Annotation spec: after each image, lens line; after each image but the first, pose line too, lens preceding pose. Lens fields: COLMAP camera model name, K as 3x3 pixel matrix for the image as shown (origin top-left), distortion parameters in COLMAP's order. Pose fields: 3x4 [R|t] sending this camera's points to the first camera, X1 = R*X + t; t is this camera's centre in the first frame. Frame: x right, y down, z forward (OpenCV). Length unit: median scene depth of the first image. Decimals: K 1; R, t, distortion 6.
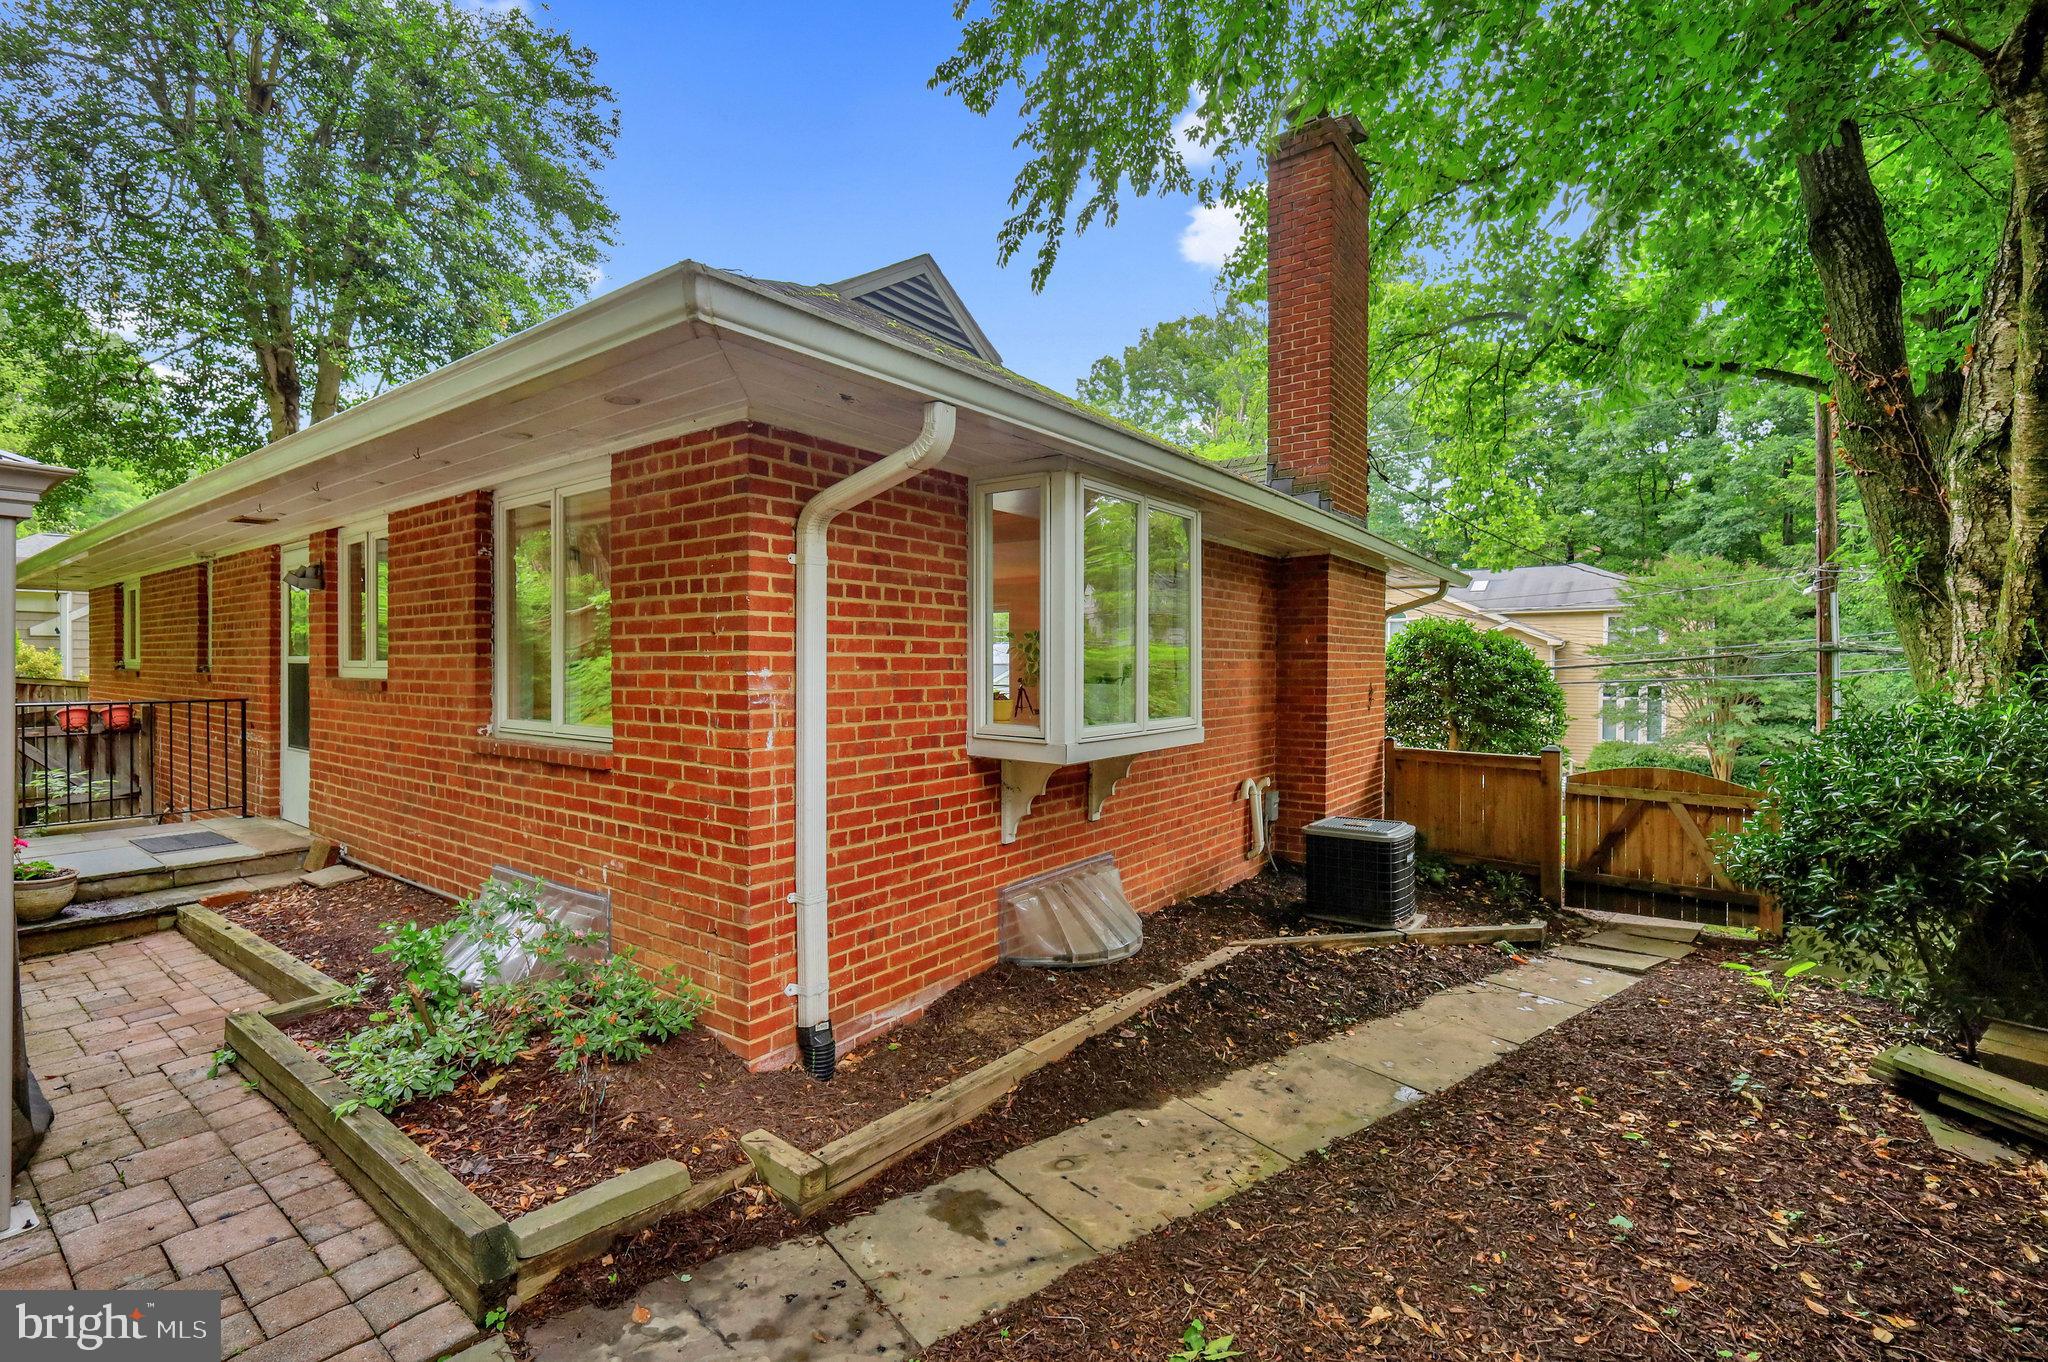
lens RADIAL K [[923.2, 0, 1024.3], [0, 923.2, 684.2], [0, 0, 1]] dist [0.002490, 0.000158]
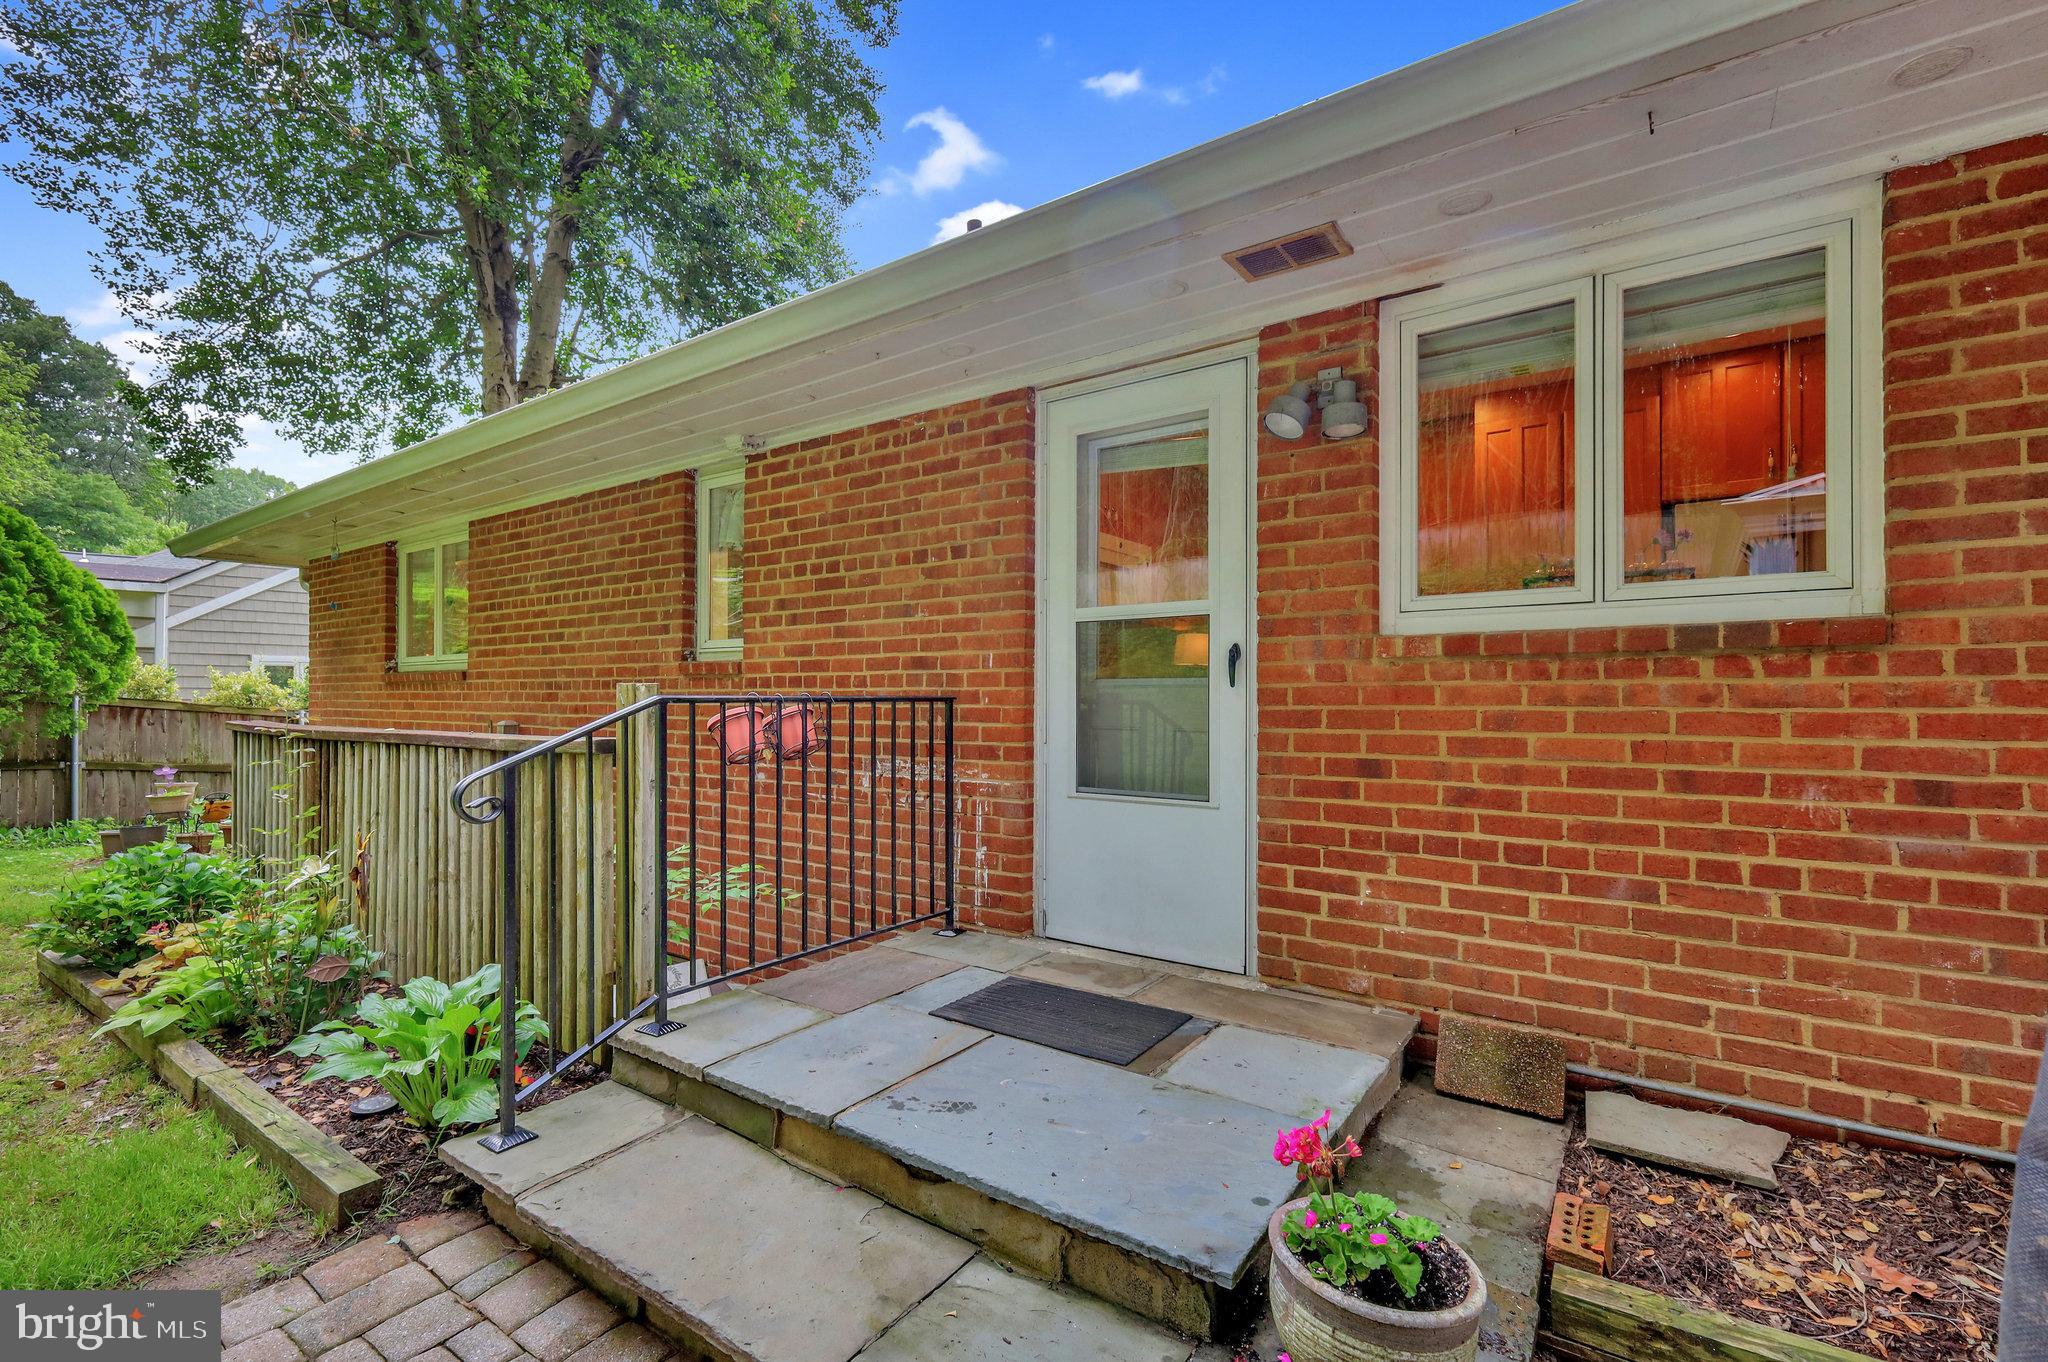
lens RADIAL K [[913.9, 0, 1018.1], [0, 913.9, 695.3], [0, 0, 1]] dist [0.003266, 0.000411]
pose [[0.999455, -0.009219, 0.031692, -0.703519], [0.009854, 0.999753, -0.019941, 0.021103], [-0.031501, 0.020243, 0.999299, 0.431165]]
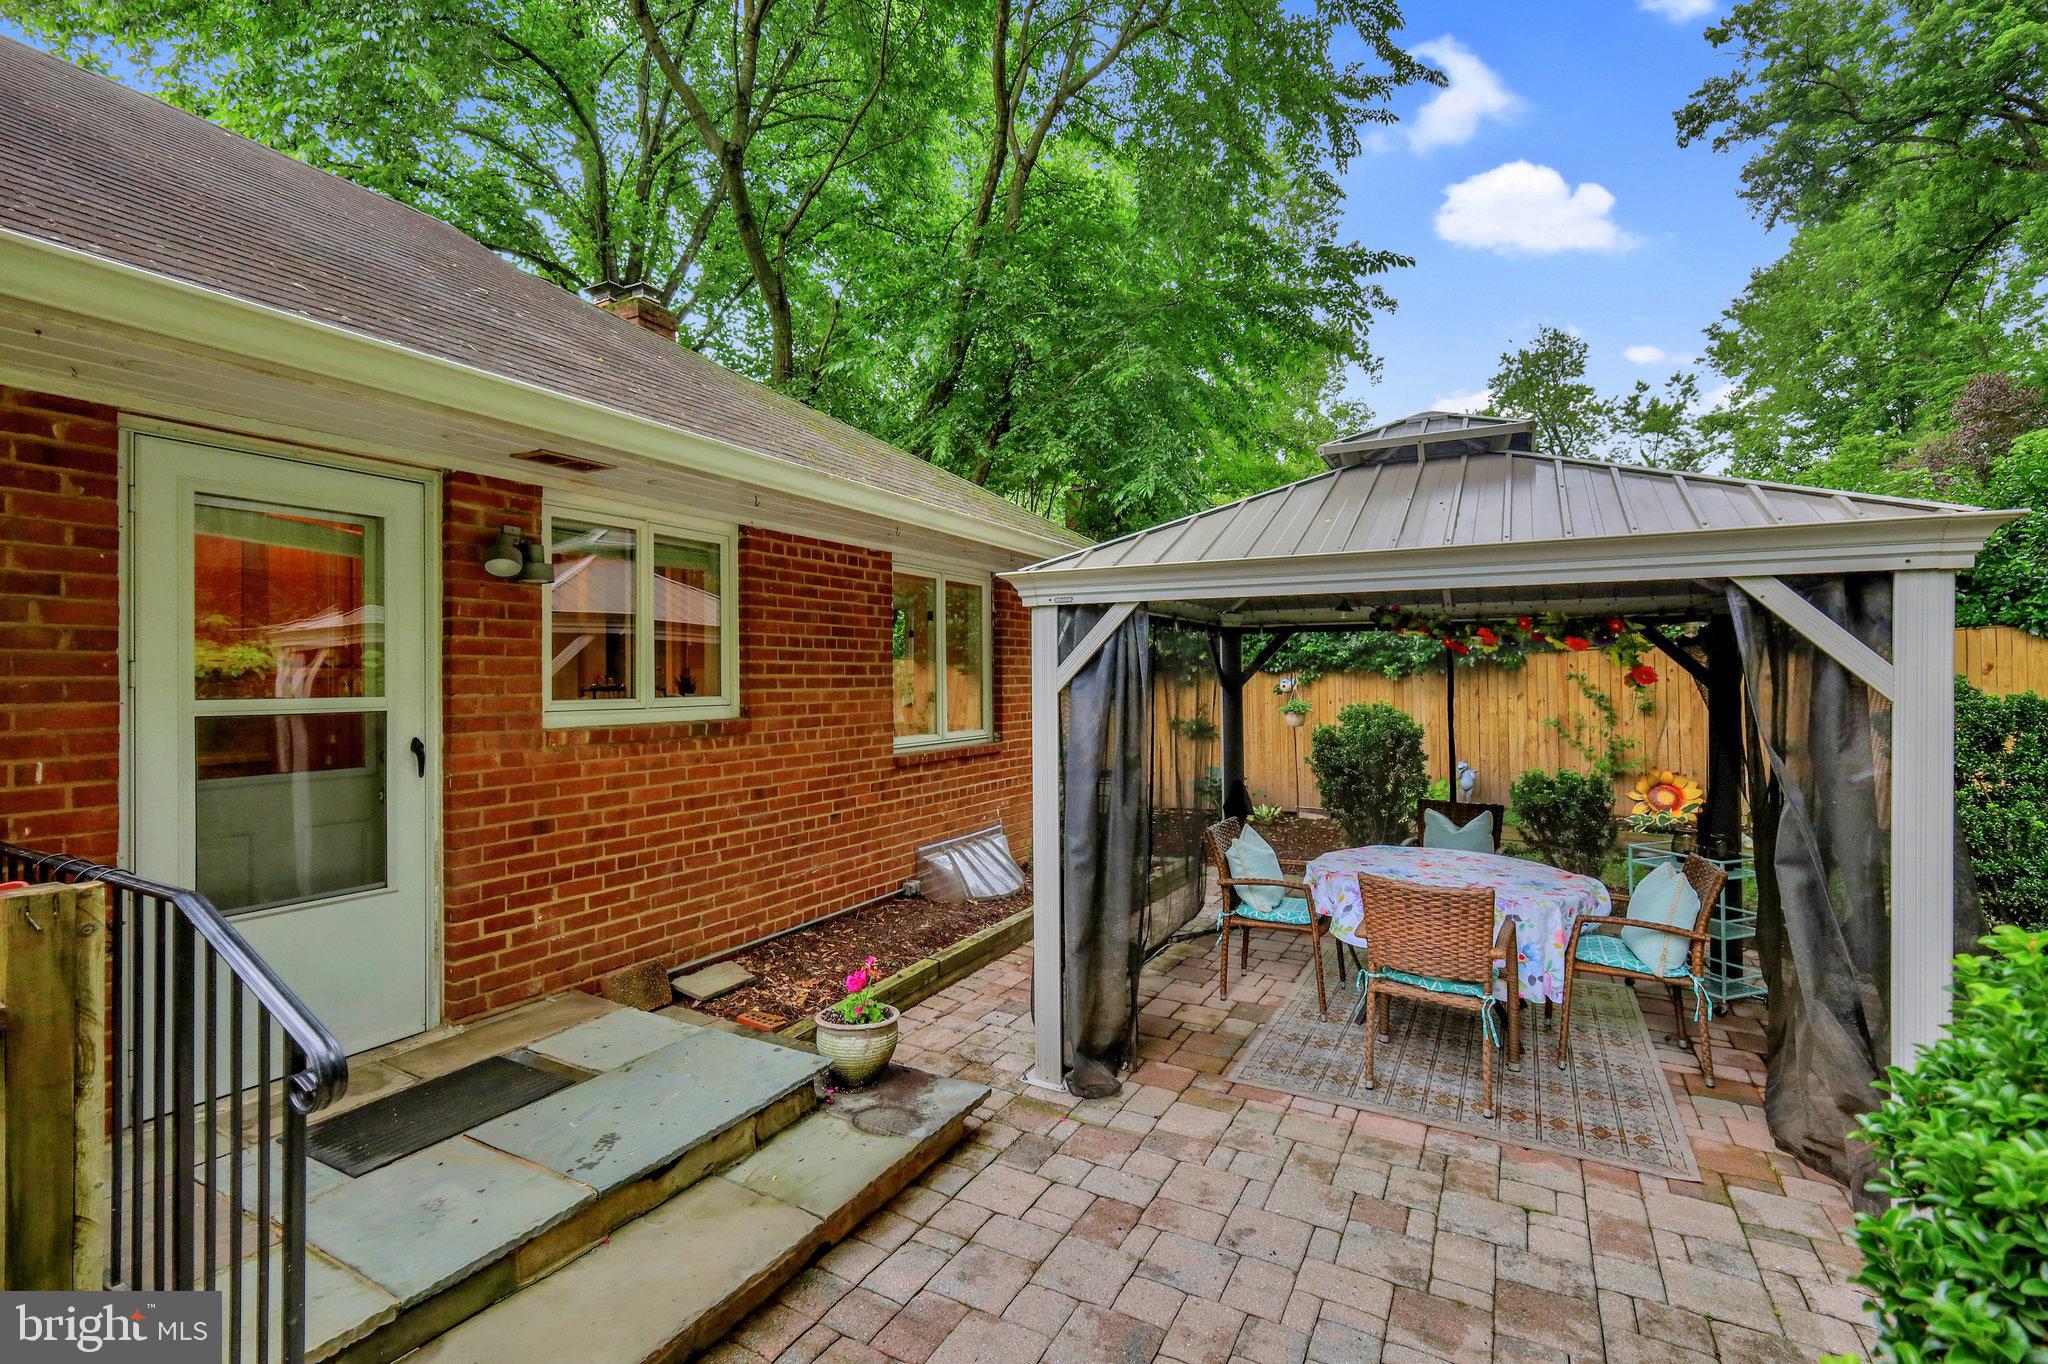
lens RADIAL K [[902.1, 0, 1020.8], [0, 902.1, 664.9], [0, 0, 1]] dist [0.000652, 0.000089]
pose [[-0.148049, 0.008046, 0.988947, -1.043988], [0.022760, 0.999730, -0.004727, -0.030653], [-0.988718, 0.021809, -0.148192, 0.585764]]
